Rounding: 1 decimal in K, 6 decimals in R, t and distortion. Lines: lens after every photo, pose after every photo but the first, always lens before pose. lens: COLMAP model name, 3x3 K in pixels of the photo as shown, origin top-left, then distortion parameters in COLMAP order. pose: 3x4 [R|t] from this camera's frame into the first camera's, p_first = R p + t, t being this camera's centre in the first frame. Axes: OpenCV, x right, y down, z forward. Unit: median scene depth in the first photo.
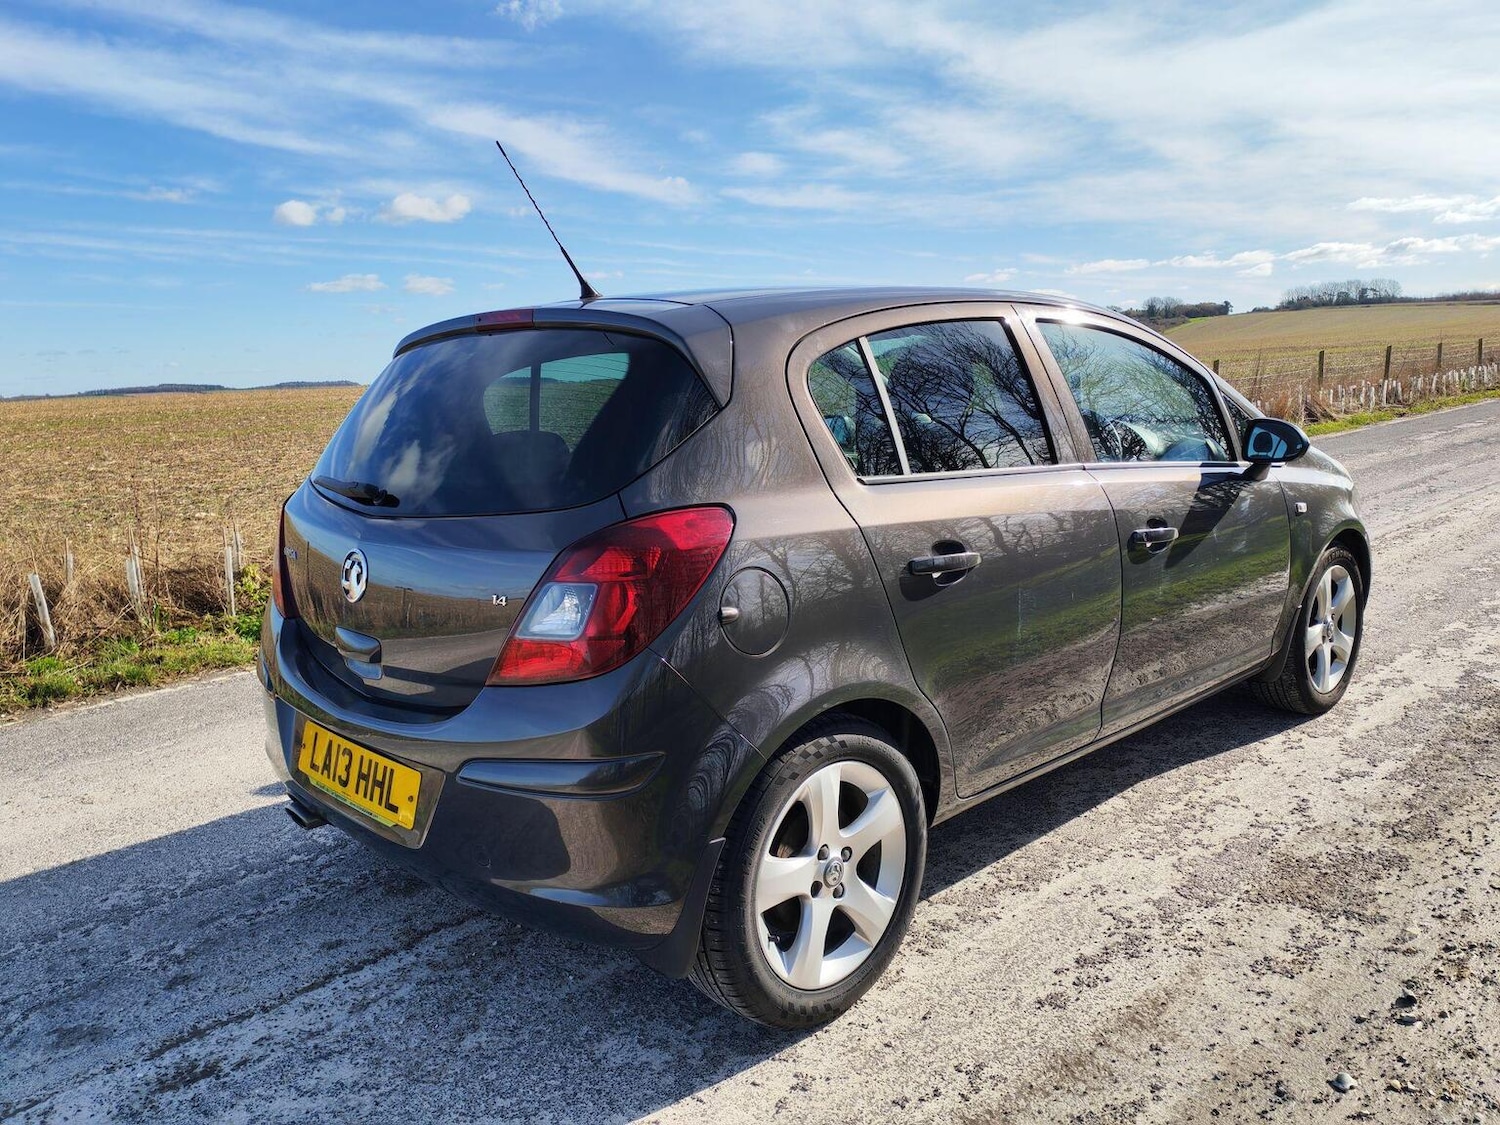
lens RADIAL K [[1131.1, 0, 749.9], [0, 1131.1, 559.3], [0, 0, 1]] dist [0.088785, -0.110403]
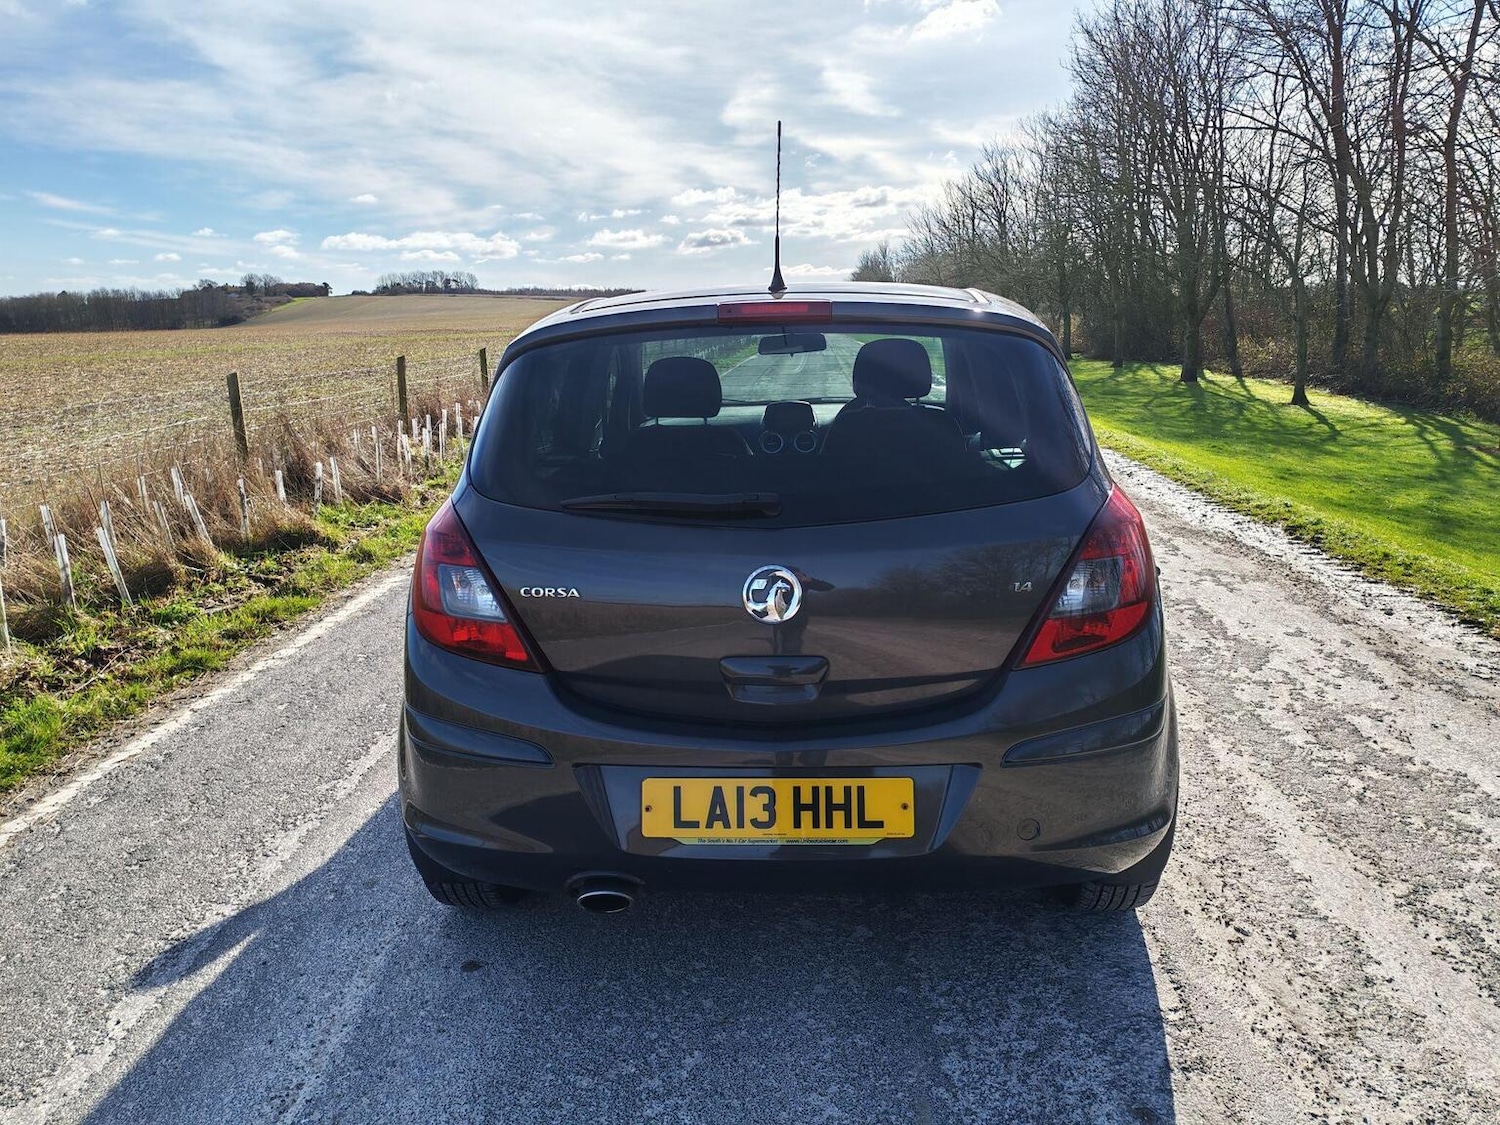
lens RADIAL K [[1133.2, 0, 756.0], [0, 1133.2, 569.1], [0, 0, 1]] dist [0.098130, -0.107481]
pose [[0.722733, -0.131083, 0.678583, -0.971552], [0.115405, 0.990953, 0.068511, -0.069467], [-0.681424, 0.028796, 0.731322, 0.348485]]
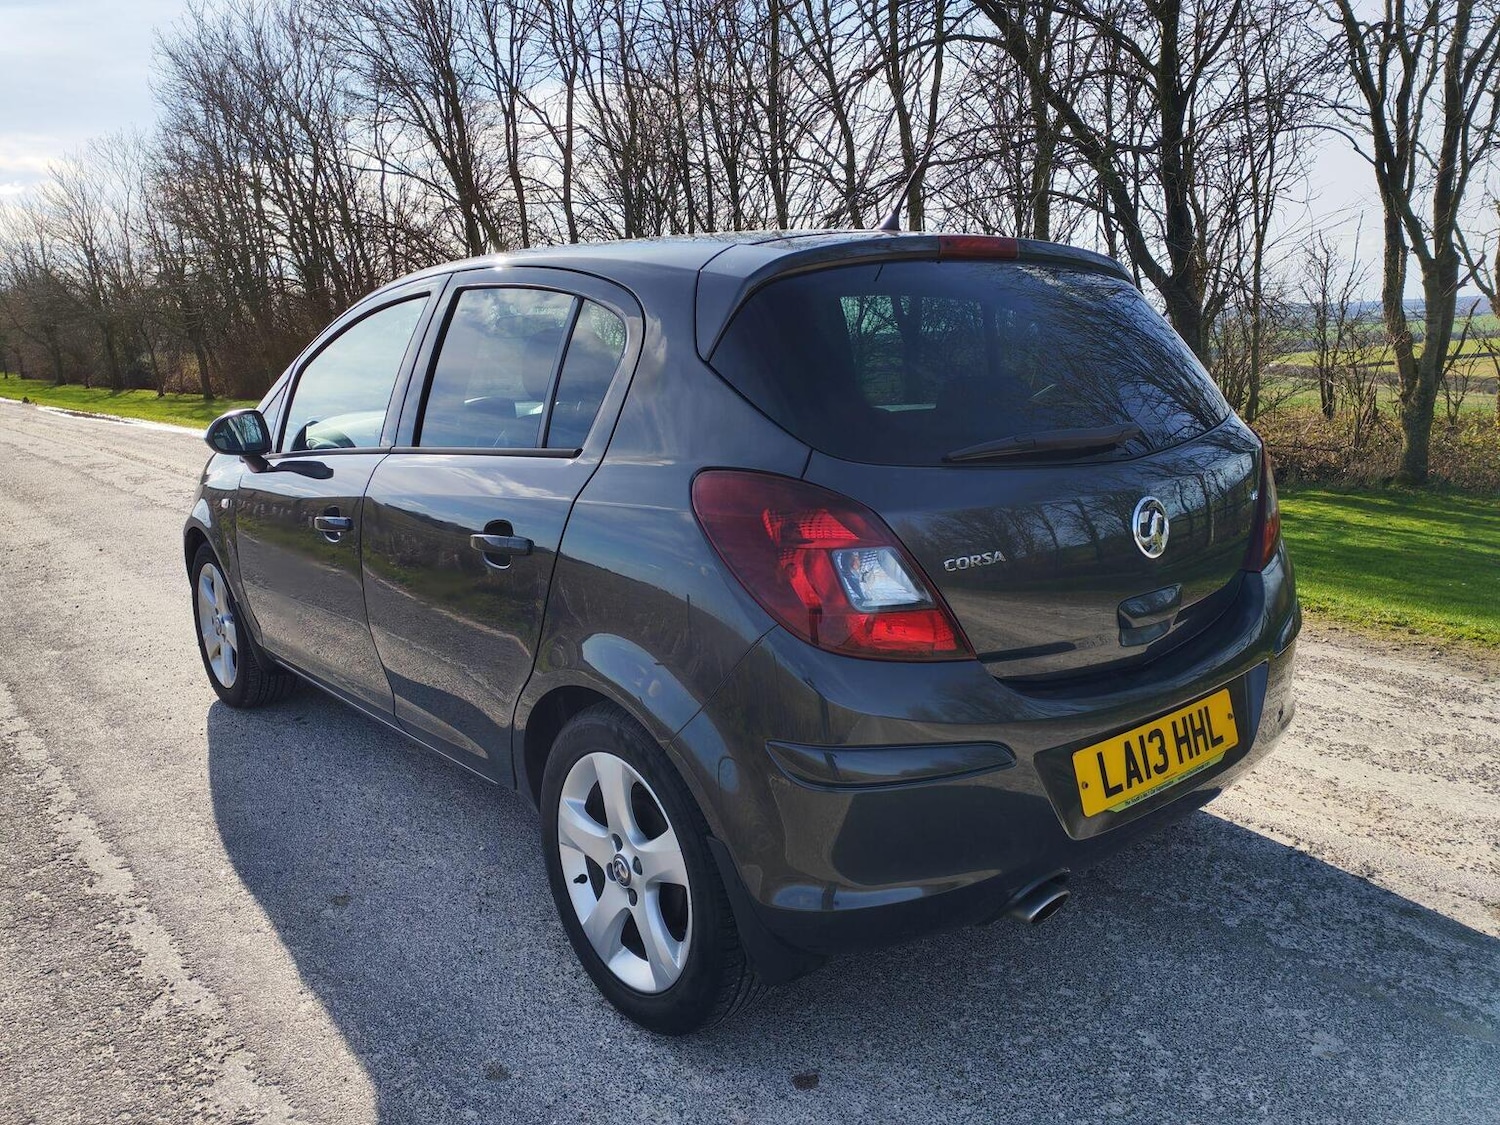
lens RADIAL K [[1098.9, 0, 768.7], [0, 1098.9, 558.3], [0, 0, 1]] dist [0.167138, -0.284820]
pose [[0.062825, -0.169361, 0.983550, -1.215164], [0.191574, 0.969217, 0.154656, -0.151635], [-0.979465, 0.178706, 0.093337, 1.217493]]
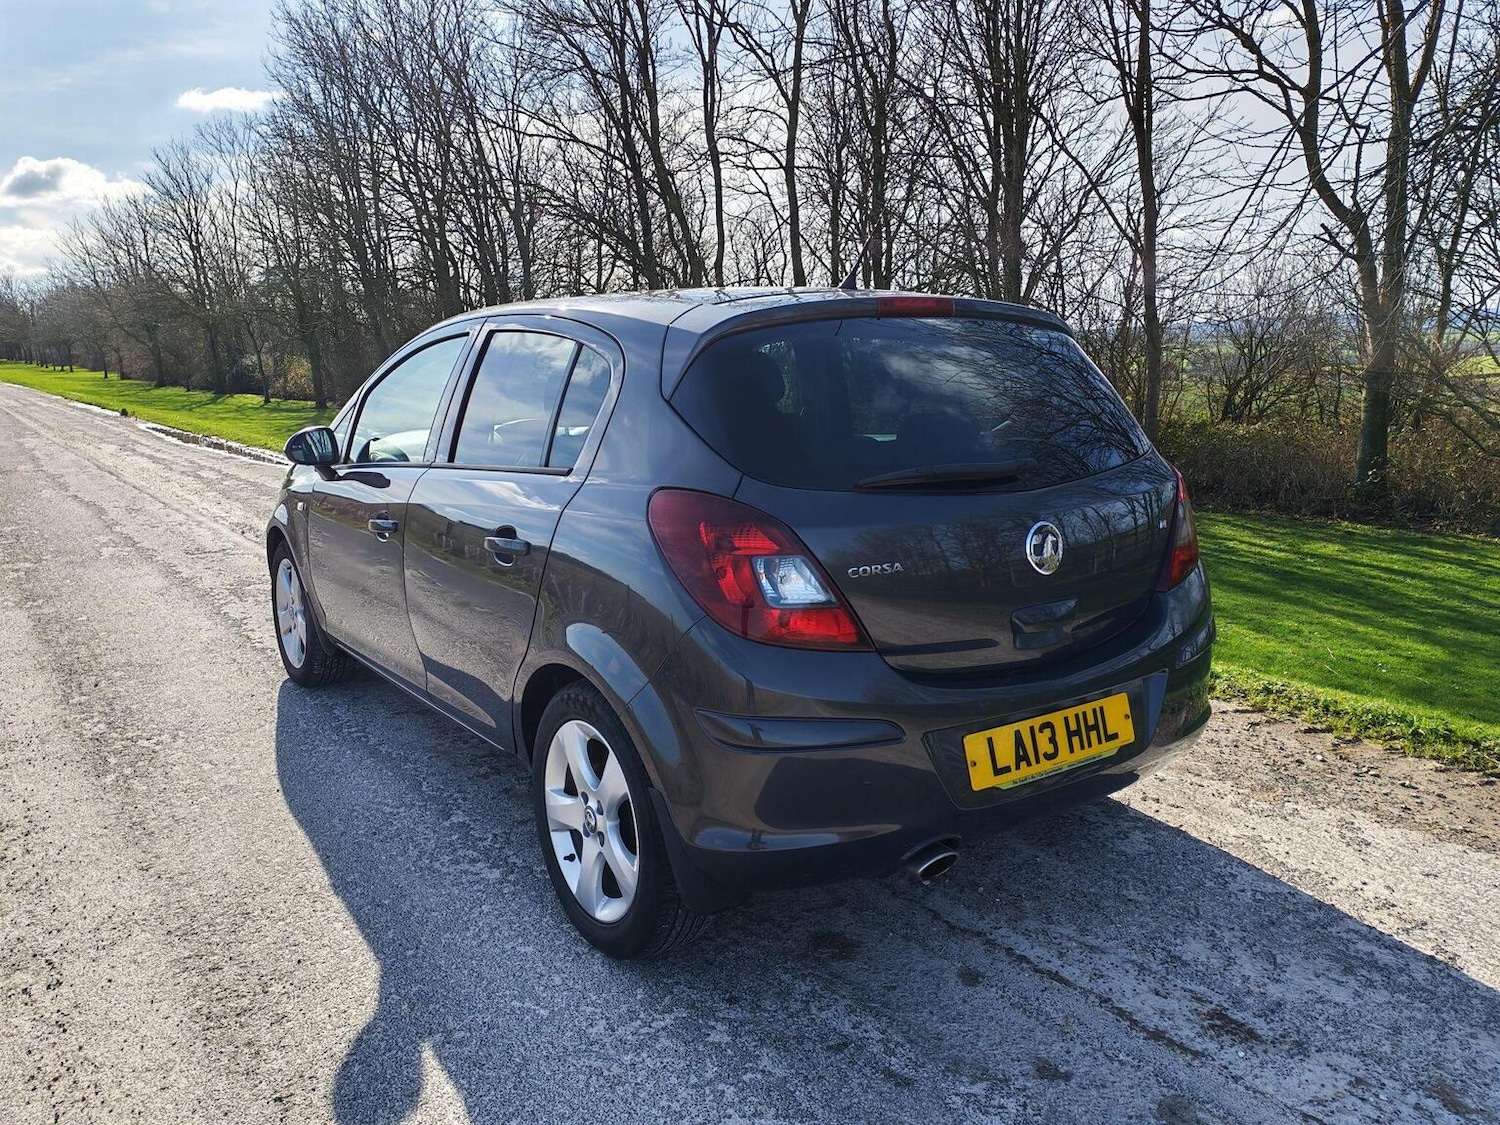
lens RADIAL K [[1130.4, 0, 730.0], [0, 1130.4, 540.3], [0, 0, 1]] dist [0.083834, -0.098526]
pose [[0.163584, -0.135686, 0.977154, -1.394414], [0.174315, 0.978887, 0.106745, -0.151127], [-0.971007, 0.152871, 0.183783, 1.091242]]
